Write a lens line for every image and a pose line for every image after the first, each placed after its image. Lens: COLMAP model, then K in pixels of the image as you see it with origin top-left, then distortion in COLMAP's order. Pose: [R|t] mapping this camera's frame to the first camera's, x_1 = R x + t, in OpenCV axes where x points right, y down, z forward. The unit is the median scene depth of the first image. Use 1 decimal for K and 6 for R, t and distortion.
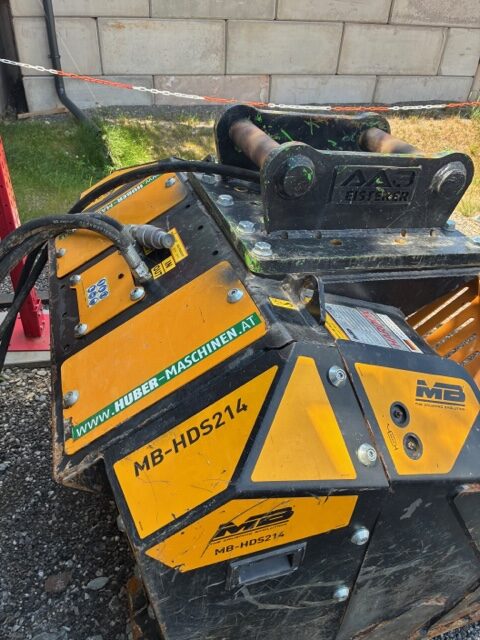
lens RADIAL K [[482.0, 0, 237.6], [0, 482.0, 320.2], [0, 0, 1]] dist [0.032026, -0.023043]
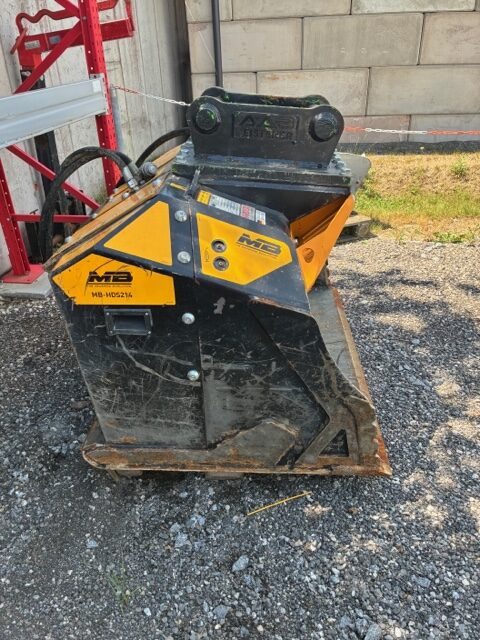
lens RADIAL K [[482.0, 0, 243.7], [0, 482.0, 320.6], [0, 0, 1]] dist [0.032026, -0.023043]
pose [[0.937913, 0.112411, -0.328151, 0.733731], [-0.144749, 0.986564, -0.075761, 0.416888], [0.315226, 0.118557, 0.941582, -0.357492]]
